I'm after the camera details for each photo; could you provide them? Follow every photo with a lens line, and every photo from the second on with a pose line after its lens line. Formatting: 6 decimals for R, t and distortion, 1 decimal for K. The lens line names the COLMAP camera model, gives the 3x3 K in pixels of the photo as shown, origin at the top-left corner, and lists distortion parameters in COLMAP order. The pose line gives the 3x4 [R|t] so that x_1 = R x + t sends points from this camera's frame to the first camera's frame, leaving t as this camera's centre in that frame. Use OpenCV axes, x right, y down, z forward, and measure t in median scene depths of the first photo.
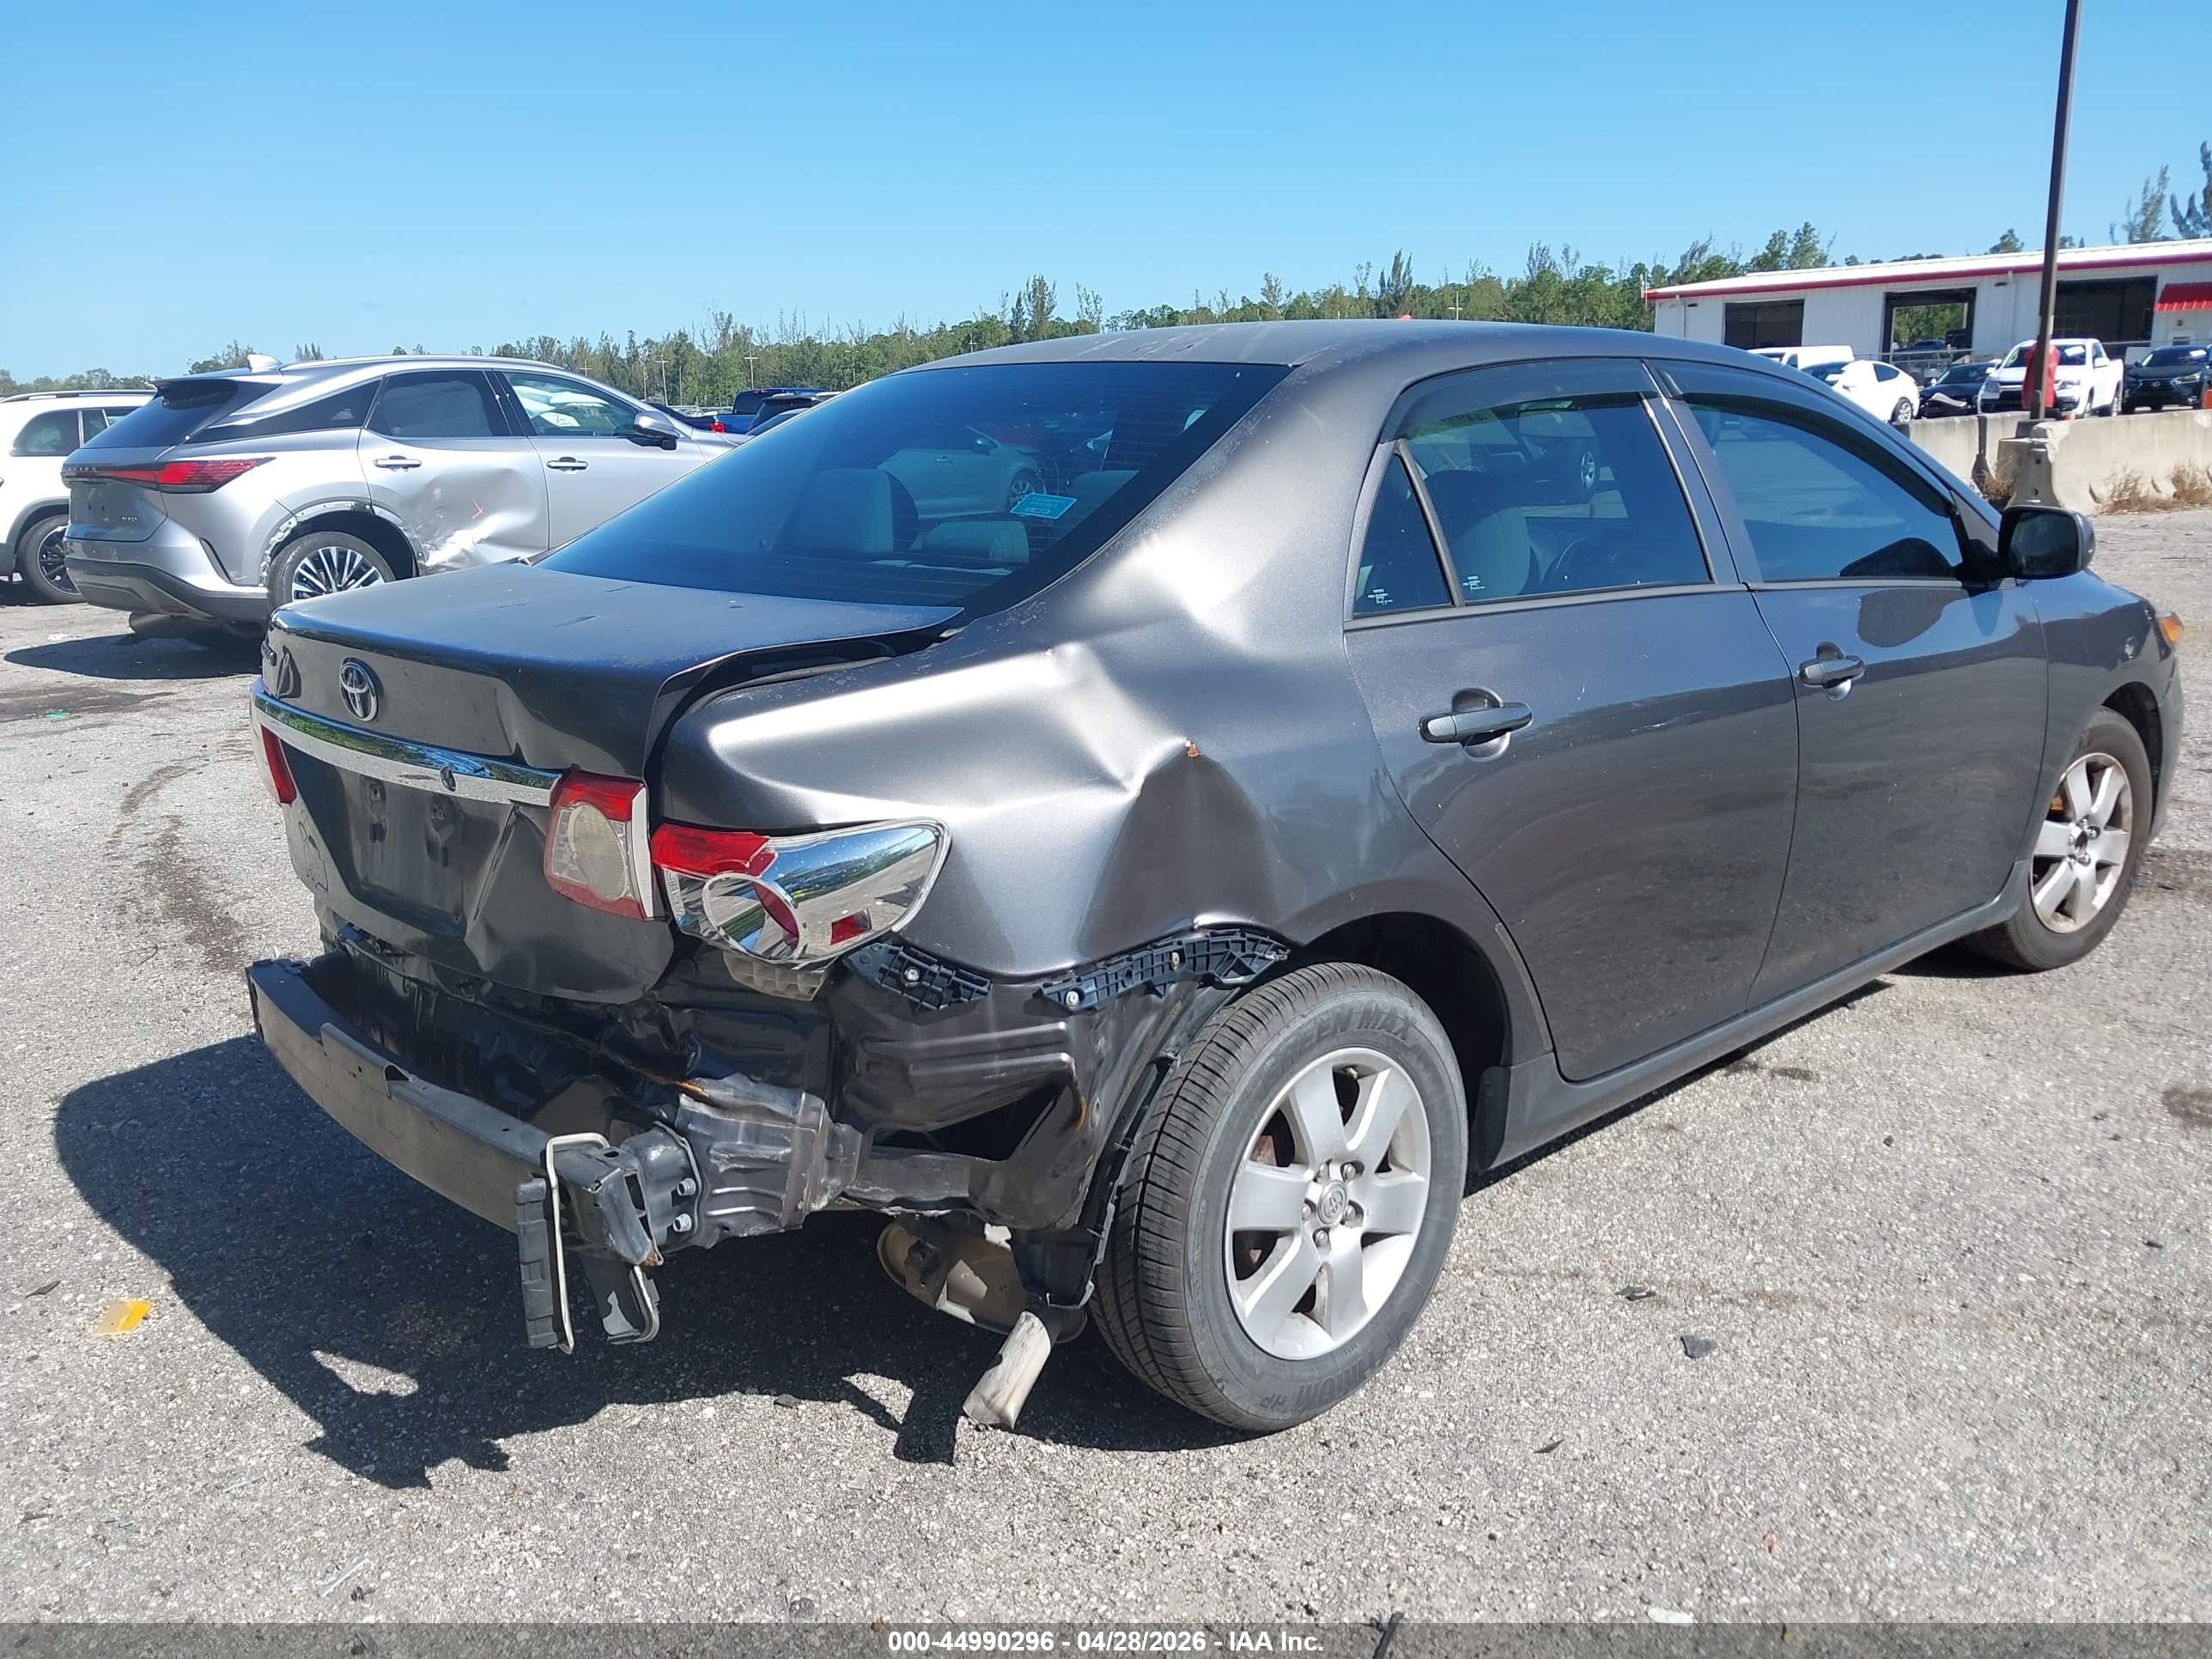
lens RADIAL K [[1747.2, 0, 1097.5], [0, 1747.2, 835.2], [0, 0, 1]] dist [0.000450, -0.006506]
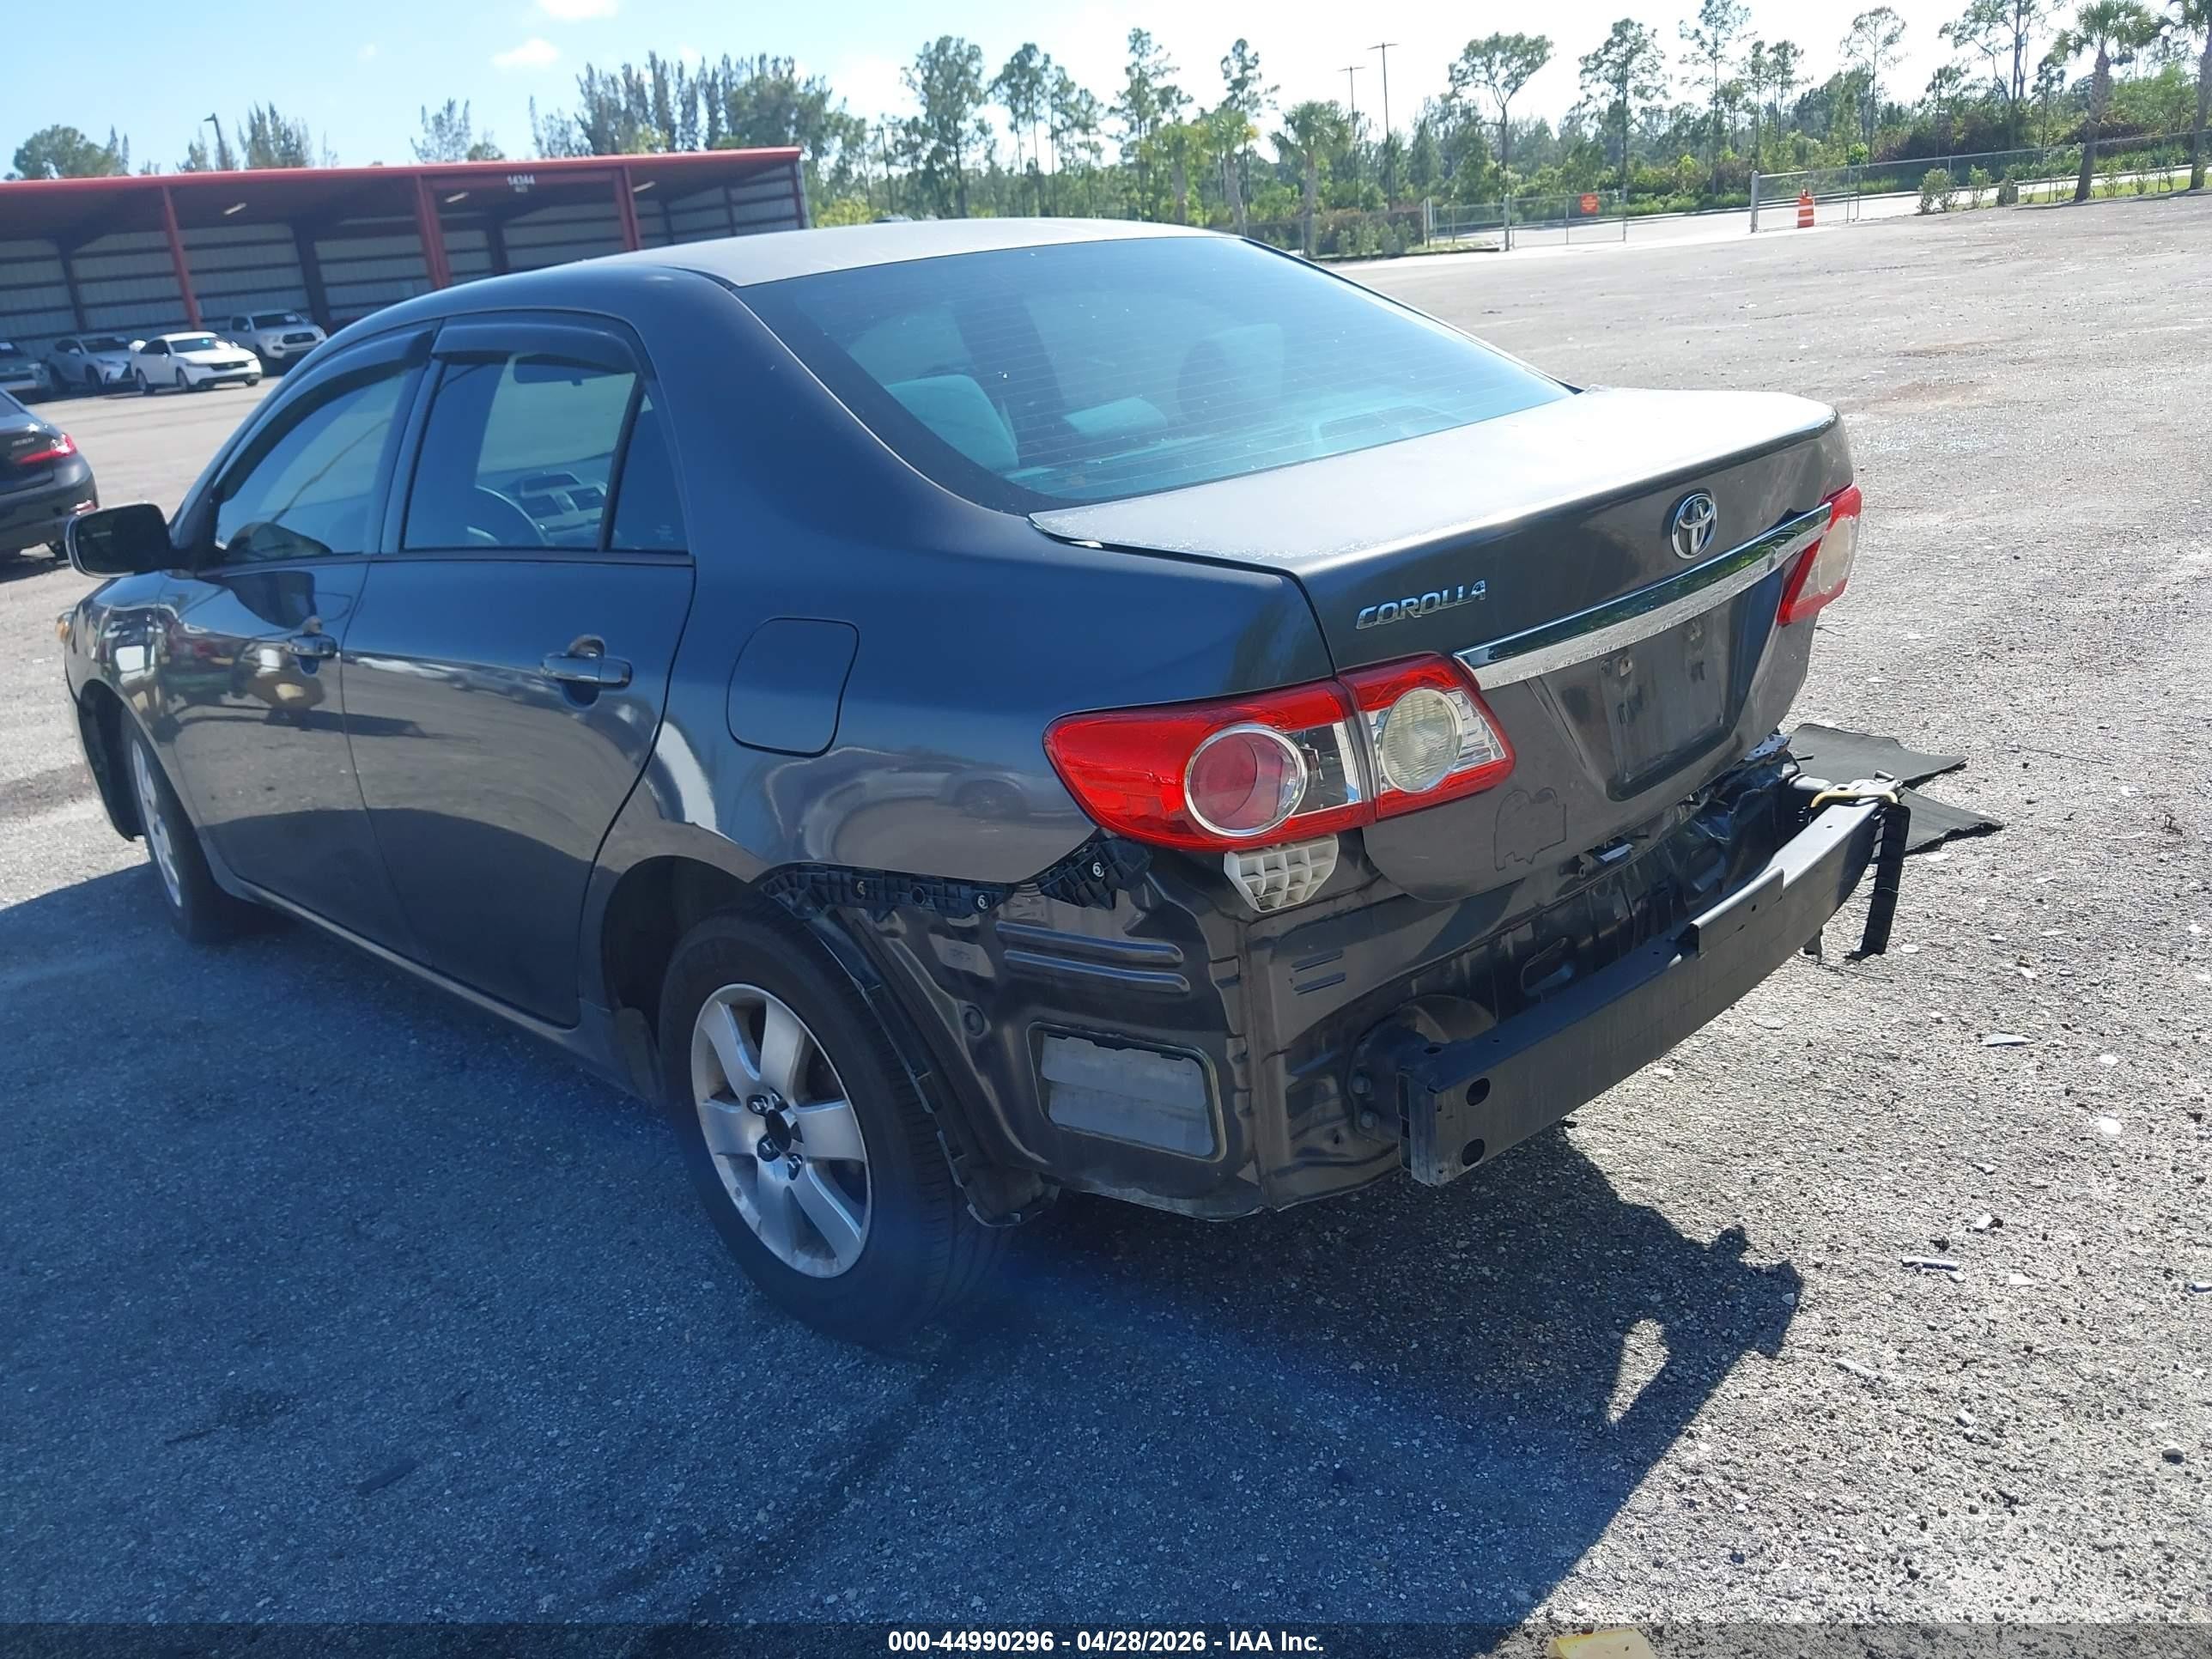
lens RADIAL K [[1747.2, 0, 1112.6], [0, 1747.2, 855.5], [0, 0, 1]] dist [0.000450, -0.006506]
pose [[-0.040185, -0.294163, 0.954910, -1.073973], [0.333739, 0.896846, 0.290321, -0.231876], [-0.941809, 0.330357, 0.062134, 1.032513]]
